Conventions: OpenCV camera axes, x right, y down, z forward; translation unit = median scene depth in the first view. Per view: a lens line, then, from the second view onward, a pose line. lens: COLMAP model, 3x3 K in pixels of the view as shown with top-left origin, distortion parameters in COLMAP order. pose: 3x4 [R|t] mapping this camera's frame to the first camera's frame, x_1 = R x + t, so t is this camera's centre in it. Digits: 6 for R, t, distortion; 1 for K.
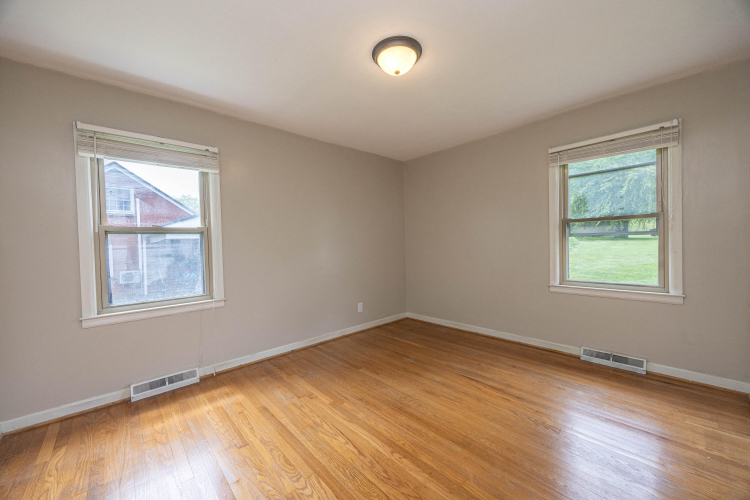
lens RADIAL K [[294.6, 0, 377.3], [0, 294.6, 254.0], [0, 0, 1]] dist [-0.000066, -0.000143]
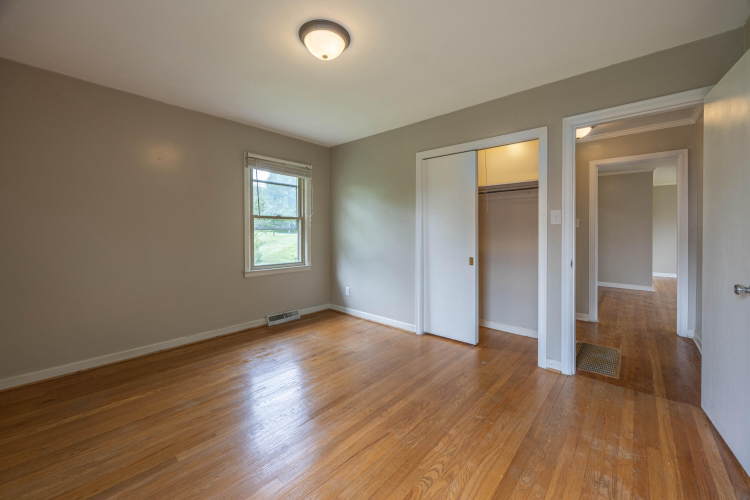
lens RADIAL K [[300.7, 0, 375.9], [0, 300.7, 237.8], [0, 0, 1]] dist [-0.000768, -0.000097]
pose [[-0.131262, 0.007992, 0.991316, -0.764649], [0.033834, 0.999421, -0.003578, -0.005299], [-0.990770, 0.033071, -0.131456, 0.802758]]
